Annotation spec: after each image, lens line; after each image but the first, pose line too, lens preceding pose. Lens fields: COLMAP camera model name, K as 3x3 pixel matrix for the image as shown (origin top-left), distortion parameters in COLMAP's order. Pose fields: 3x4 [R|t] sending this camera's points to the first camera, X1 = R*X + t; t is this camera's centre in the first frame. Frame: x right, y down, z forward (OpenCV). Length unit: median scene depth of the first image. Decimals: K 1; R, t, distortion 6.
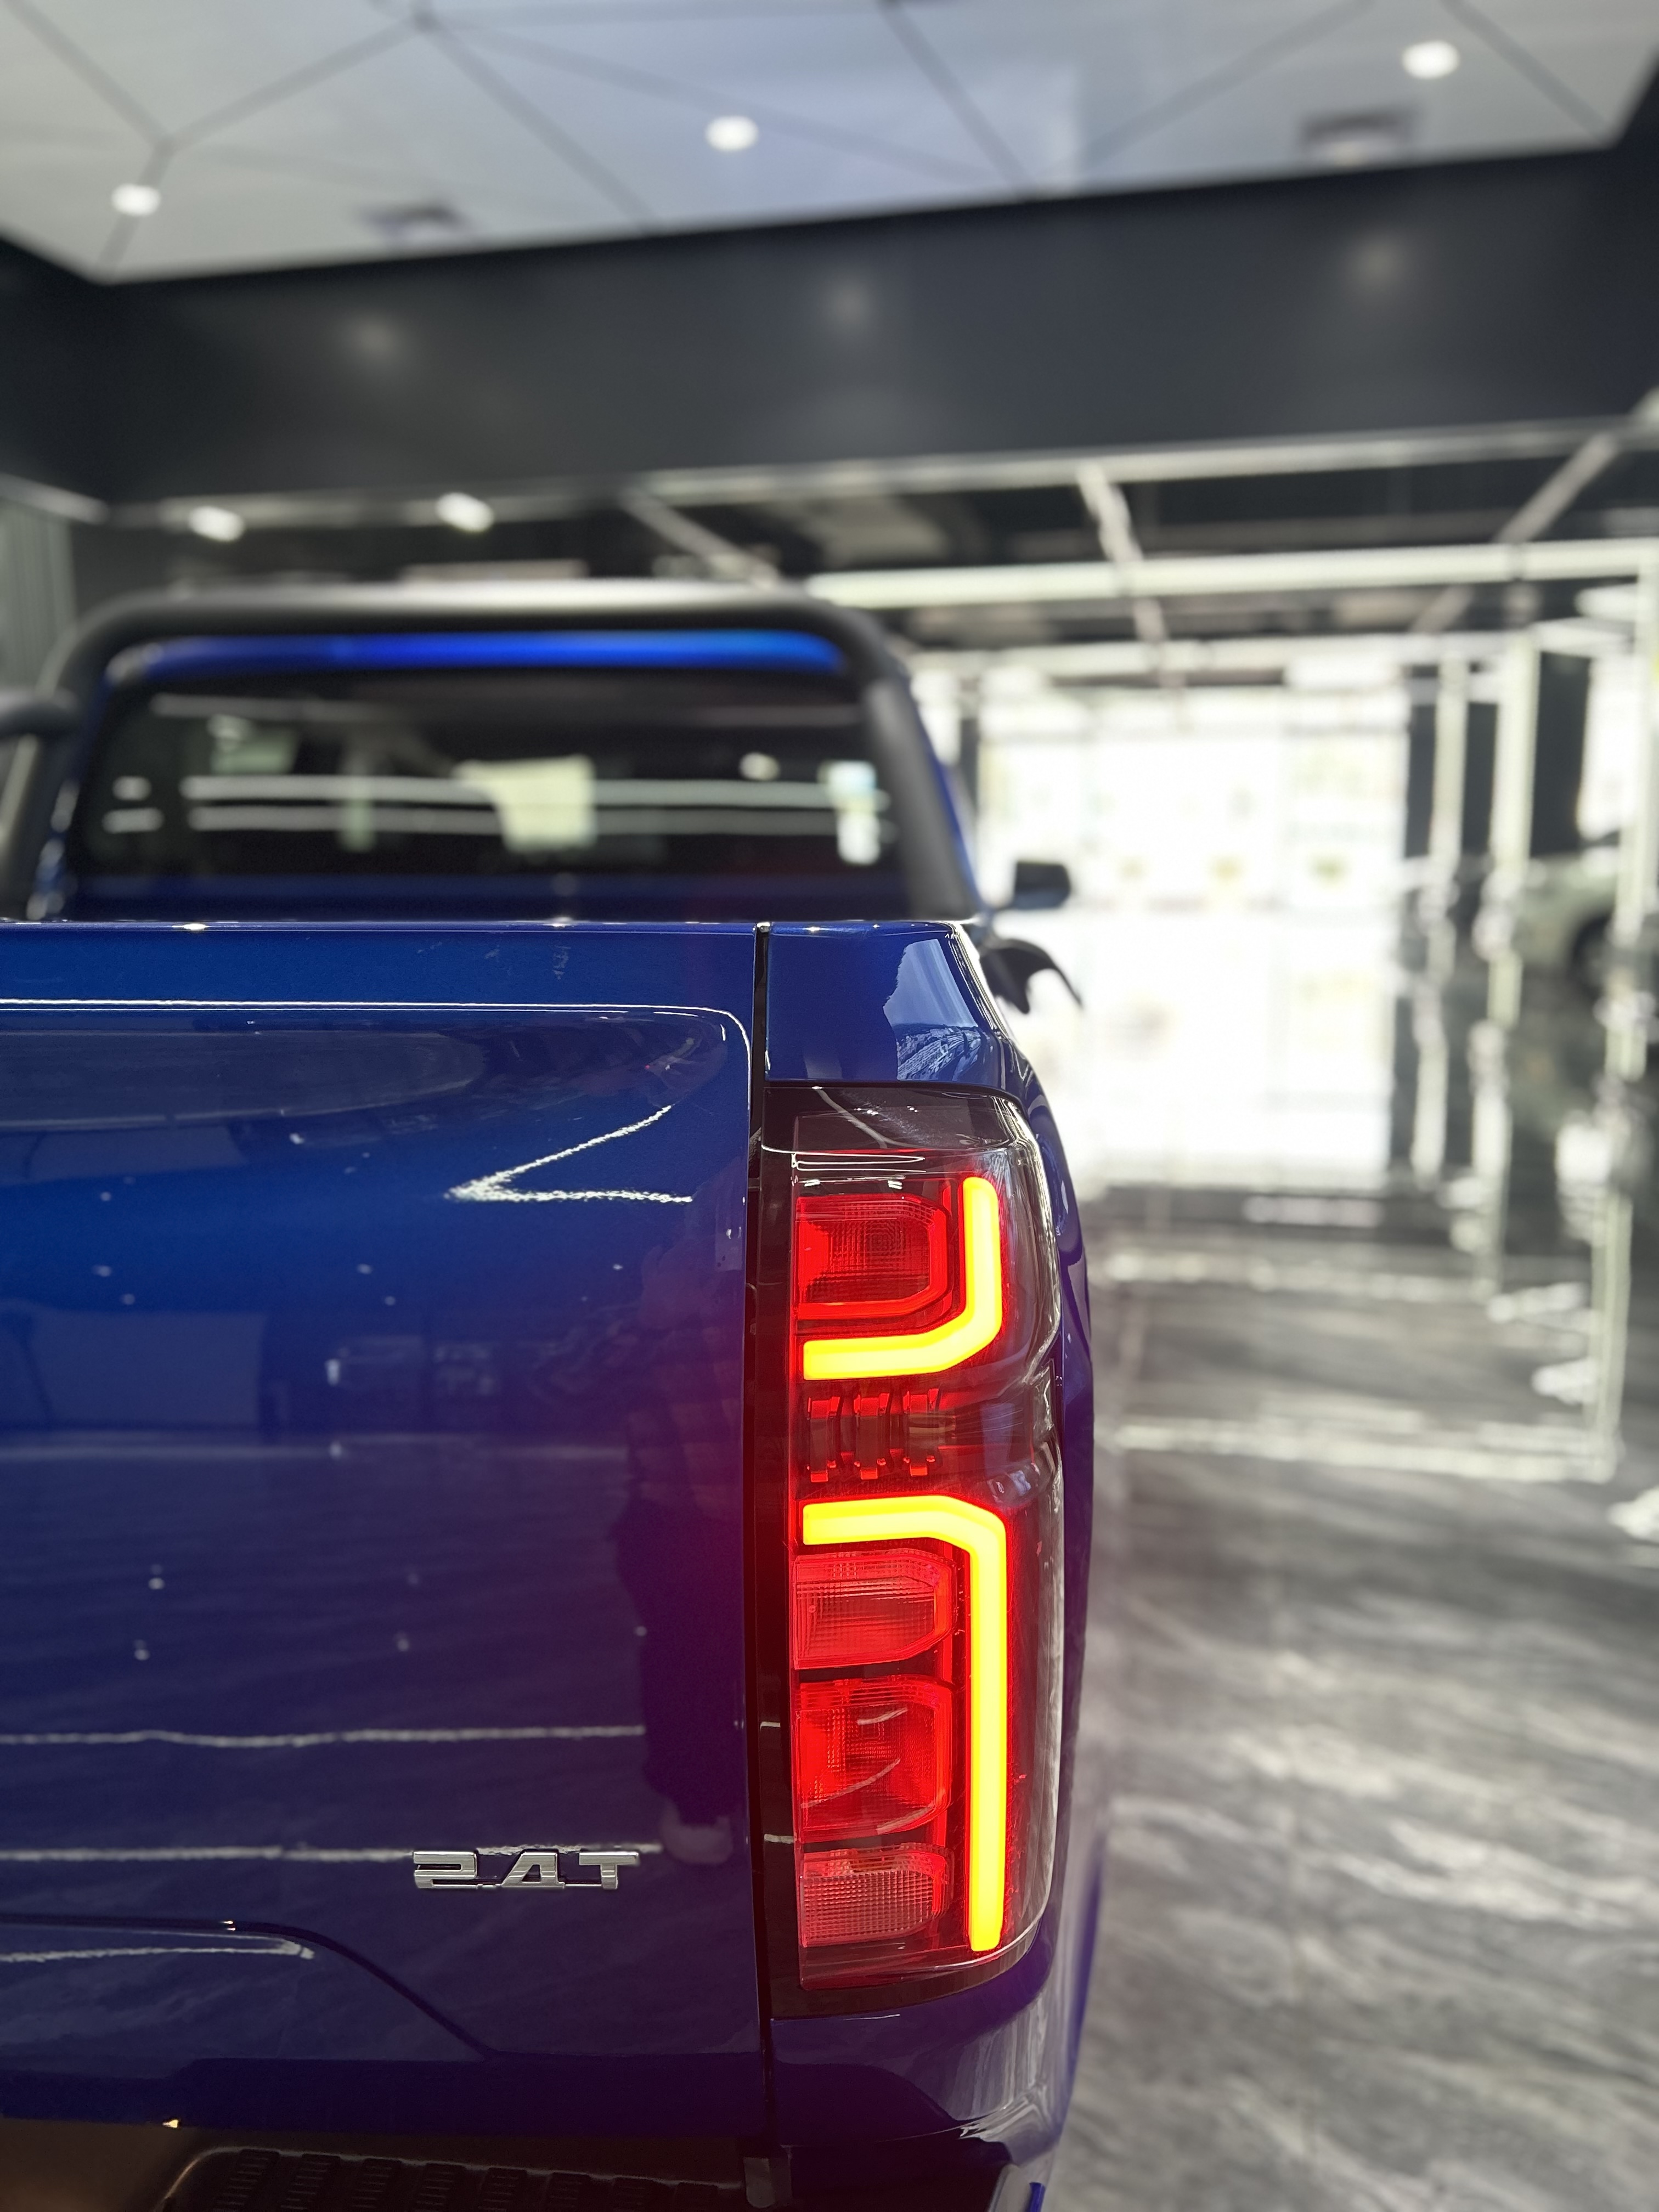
lens RADIAL K [[1671.5, 0, 829.5], [0, 1671.5, 1106.0], [0, 0, 1]] dist [0.046803, -0.051651]
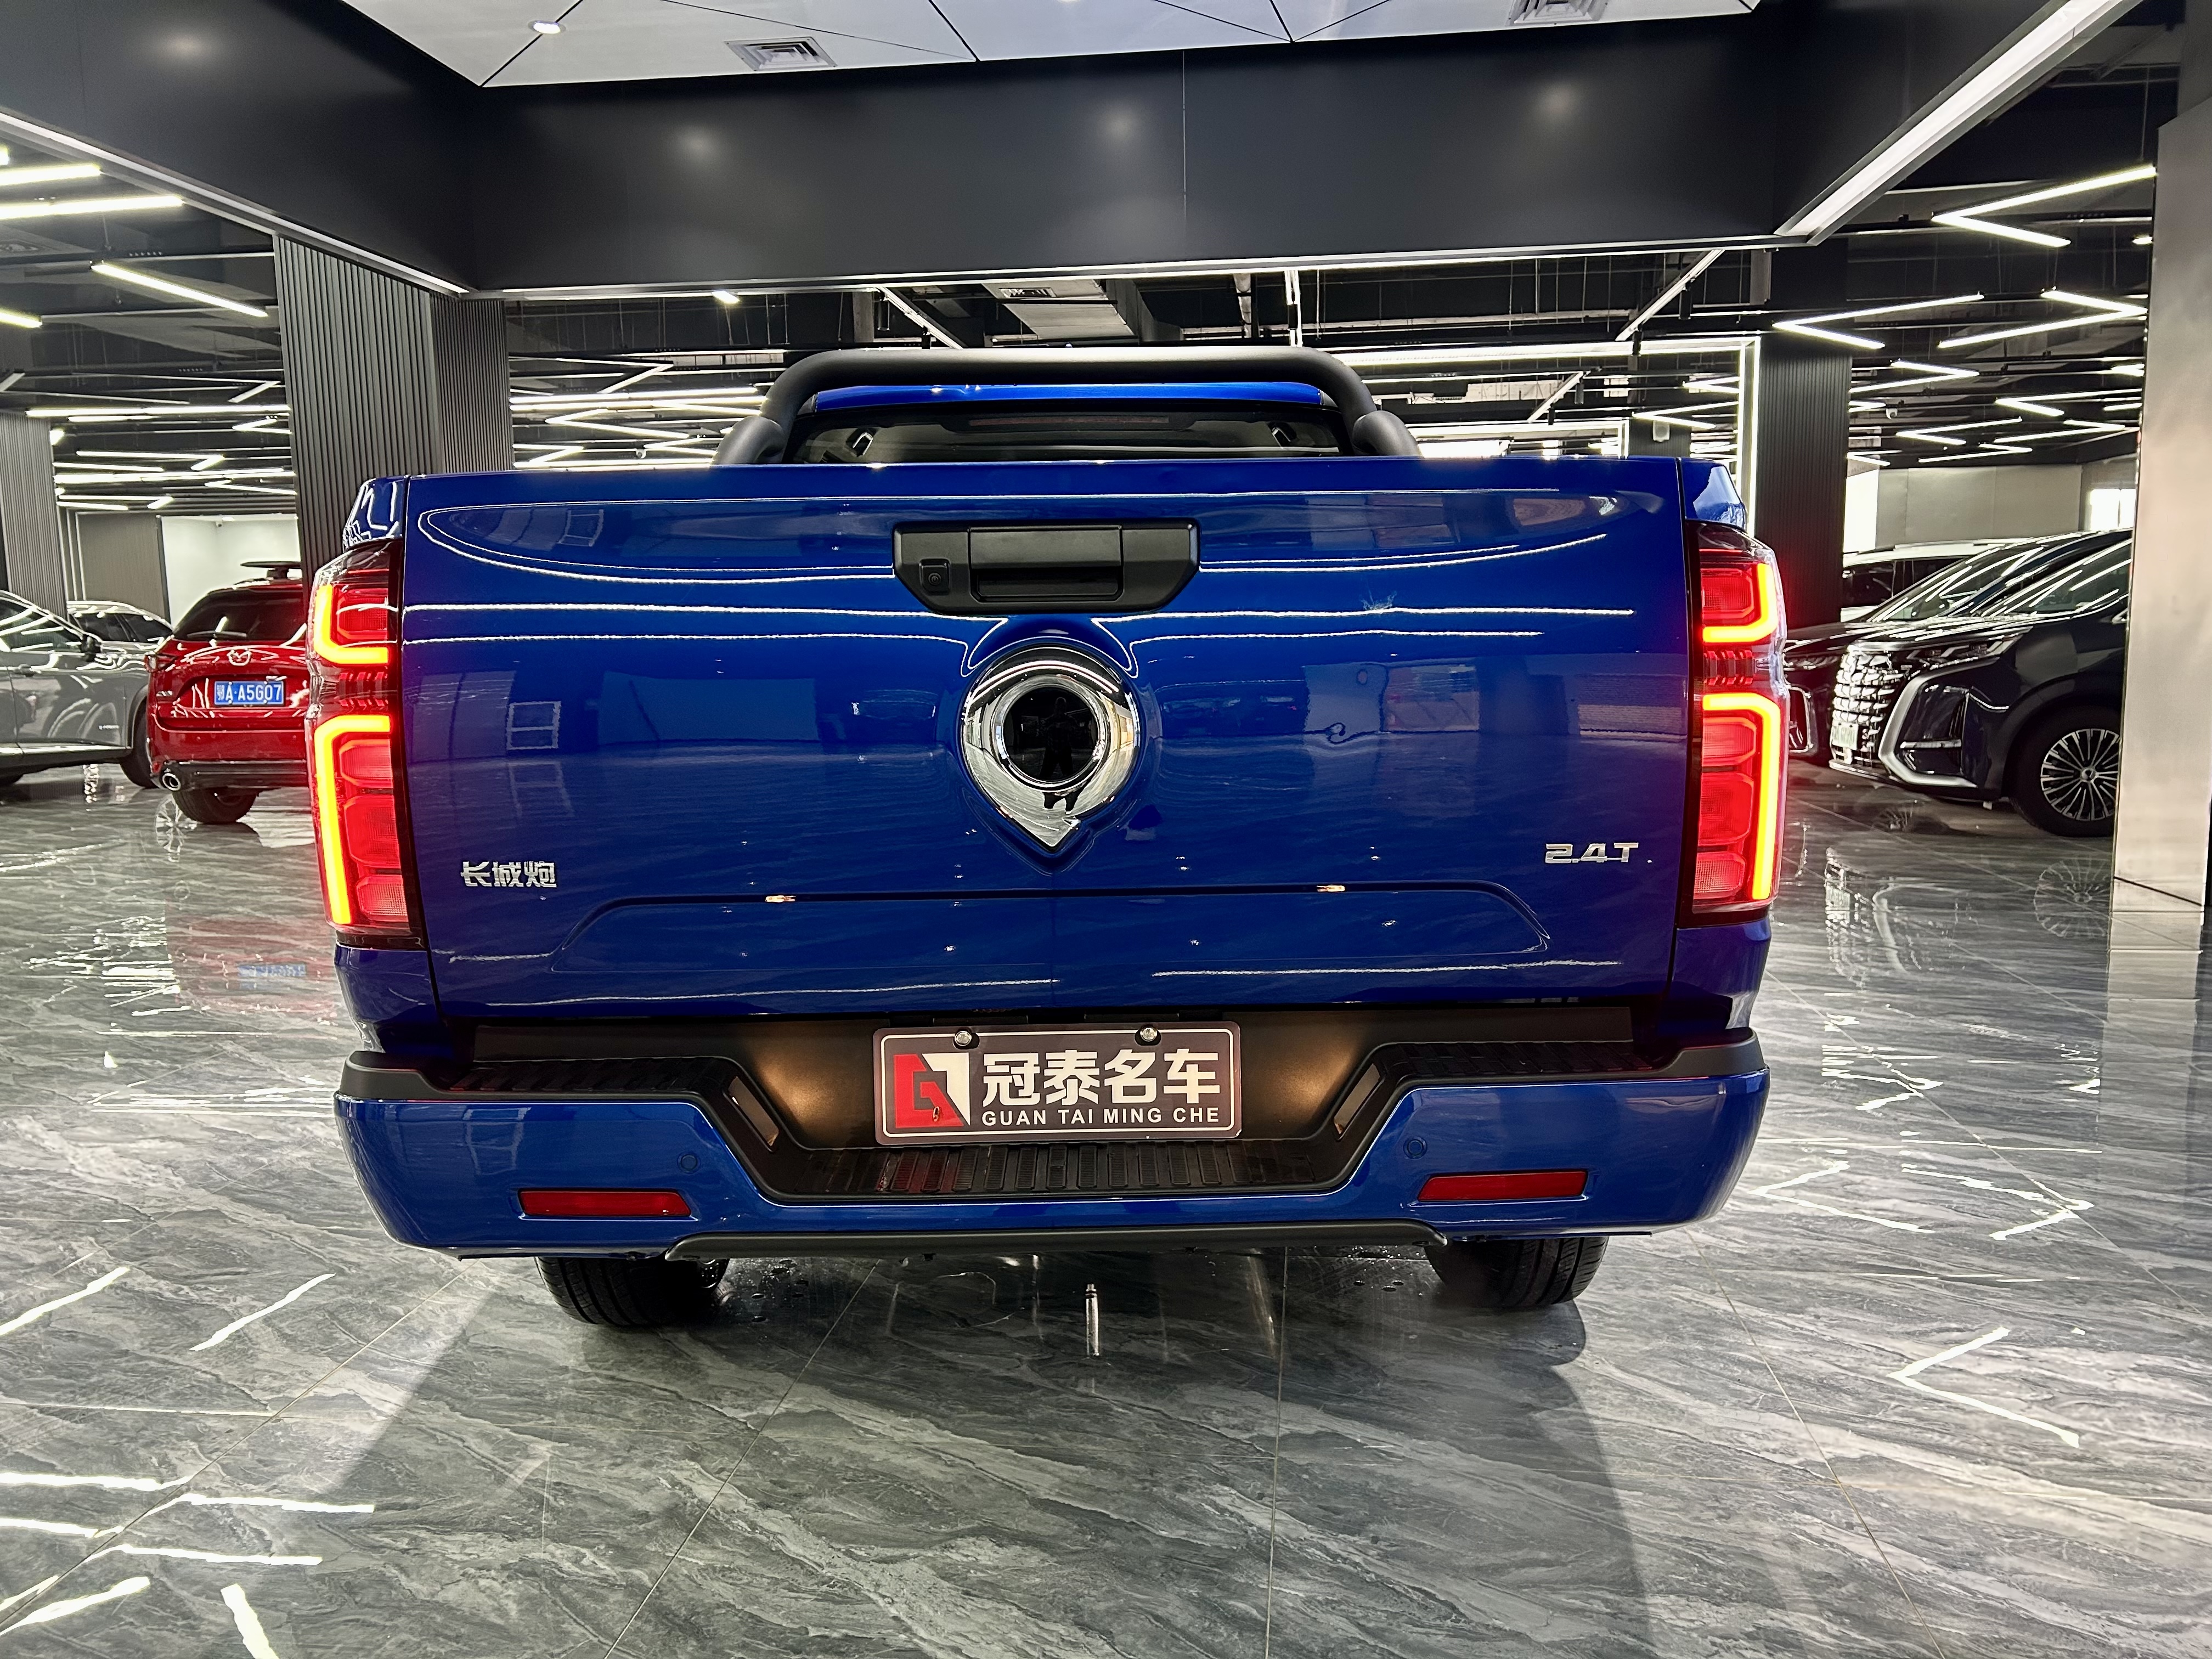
lens RADIAL K [[1701.6, 0, 1105.4], [0, 1701.6, 810.8], [0, 0, 1]] dist [0.023285, -0.002769]
pose [[0.994243, -0.020022, 0.105258, -0.438074], [0.024976, 0.998631, -0.045967, 0.188370], [-0.104194, 0.048331, 0.993382, -0.528396]]
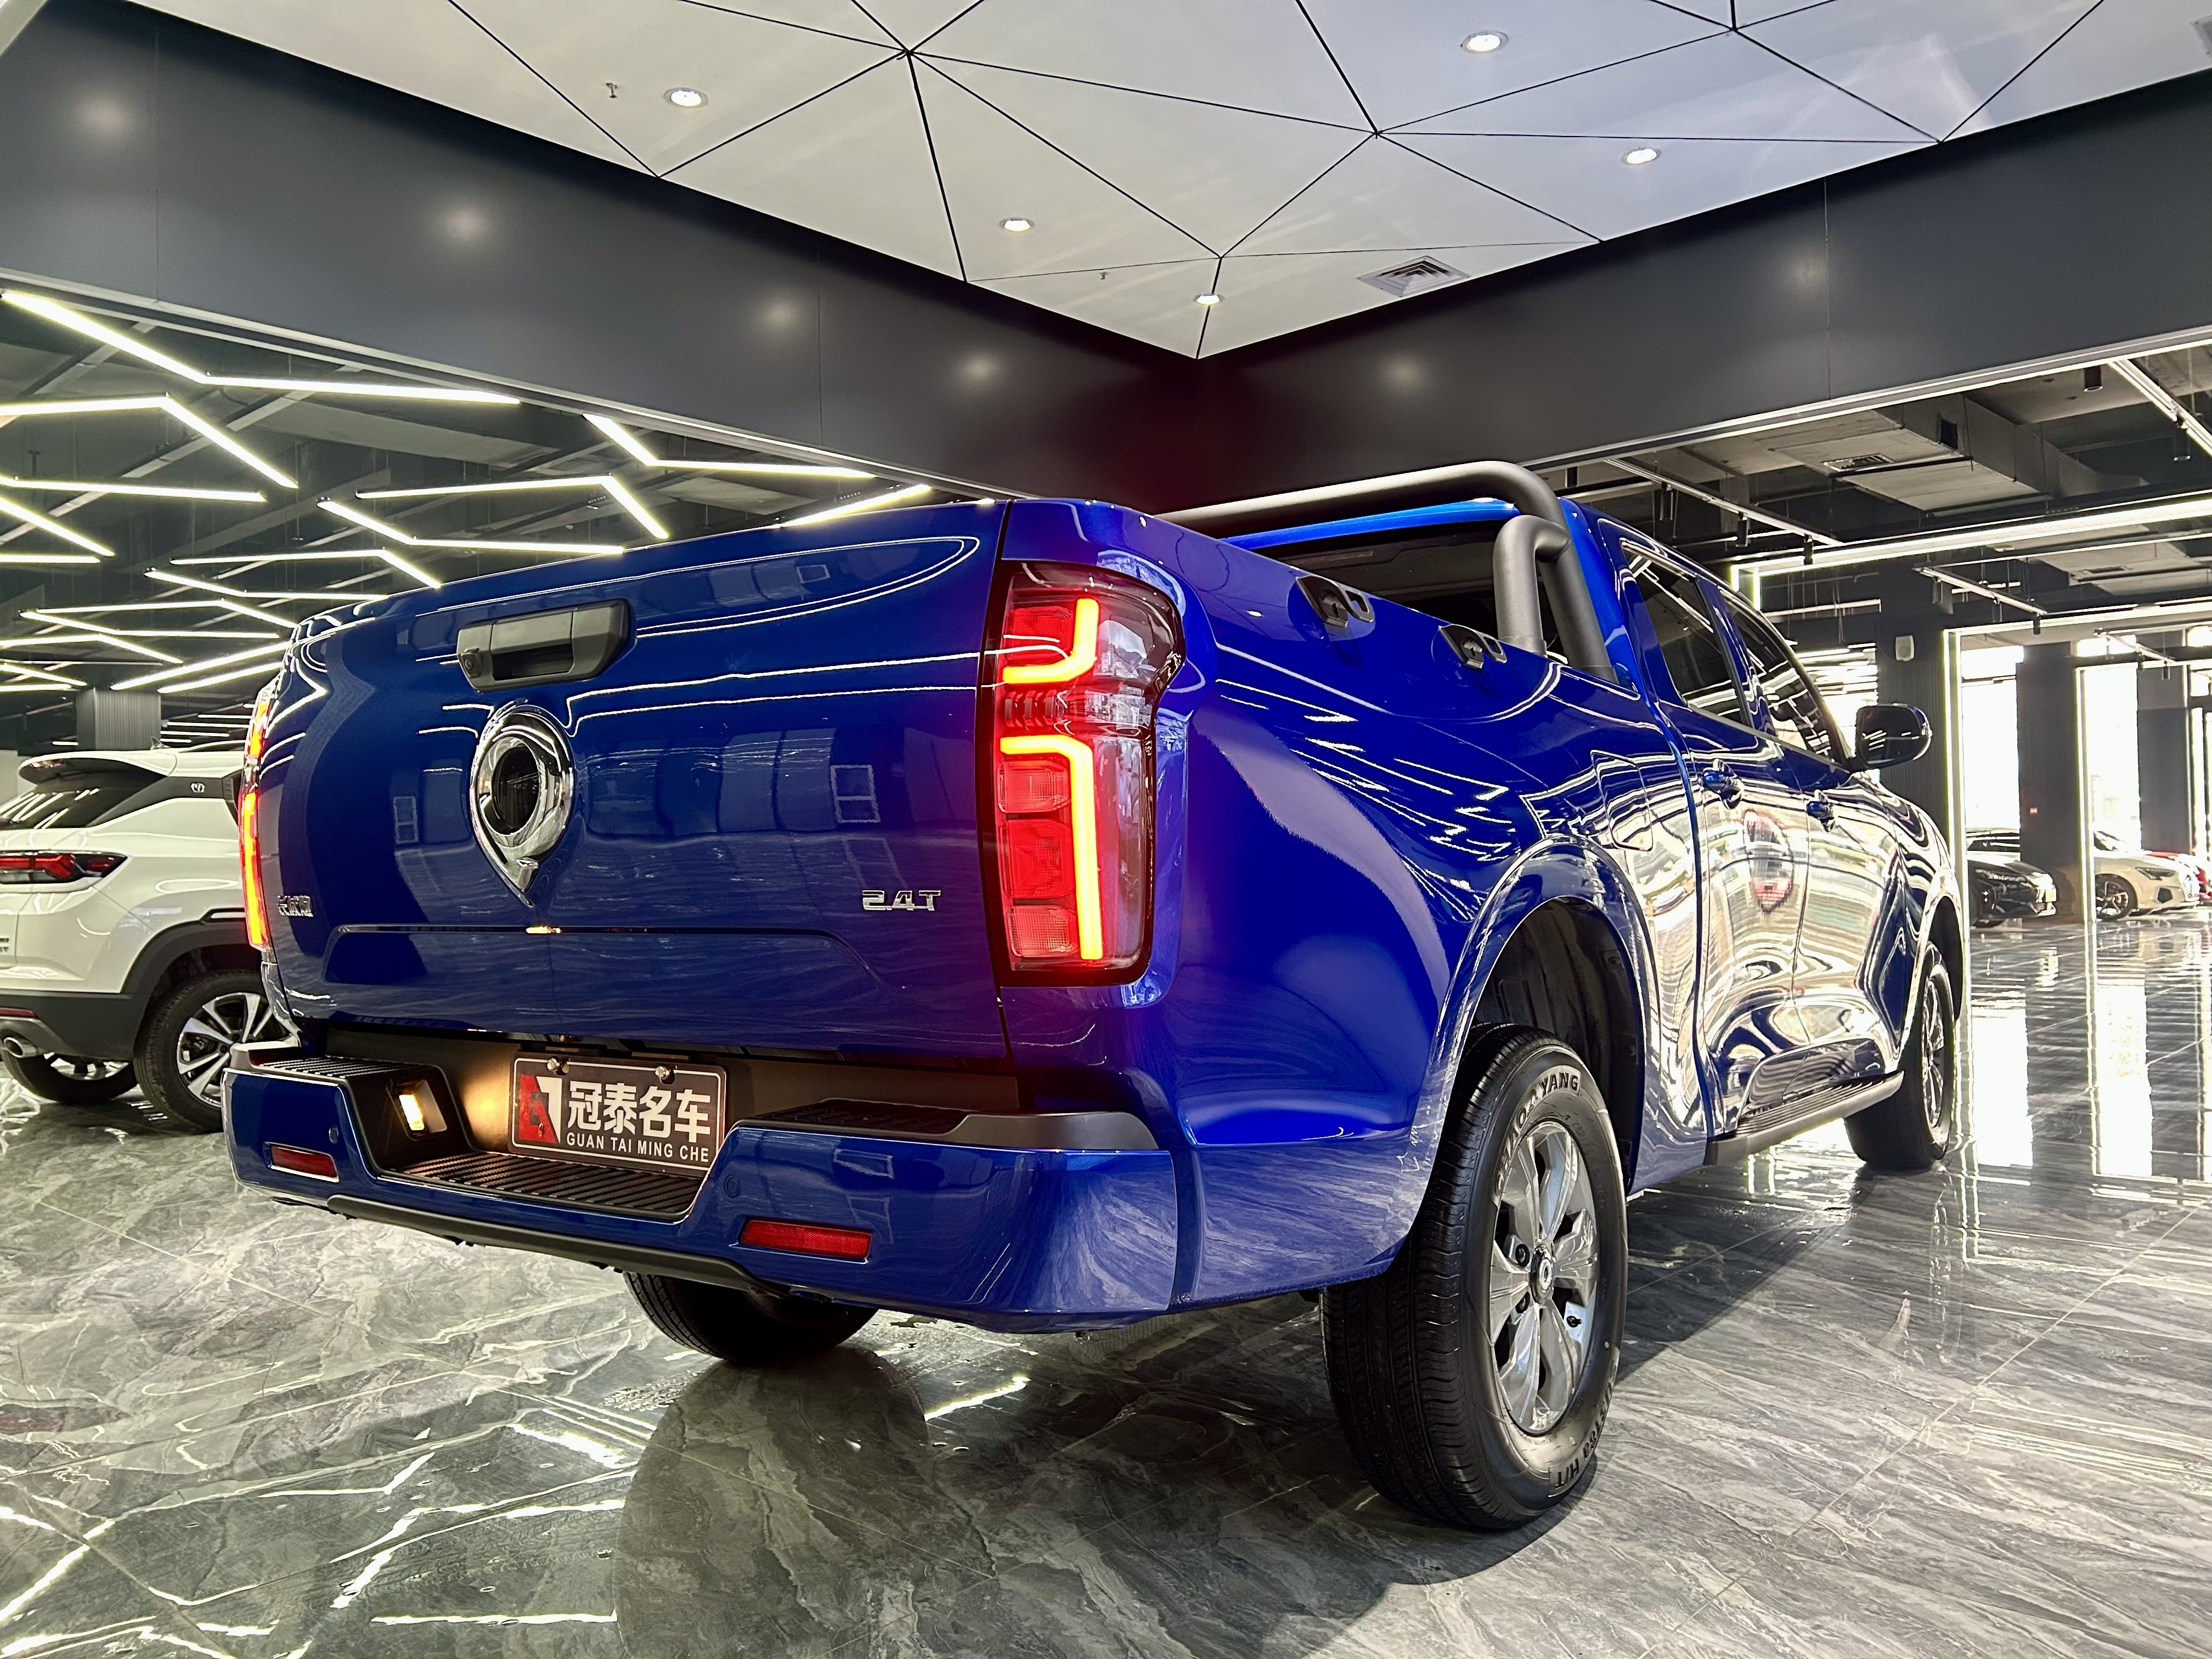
lens RADIAL K [[1671.5, 0, 1106.0], [0, 1671.5, 829.5], [0, 0, 1]] dist [0.046803, -0.051651]
pose [[0.869424, -0.020894, -0.493624, 0.471144], [-0.065256, 0.985496, -0.156650, 0.270686], [0.489738, 0.168408, 0.855451, -0.335243]]
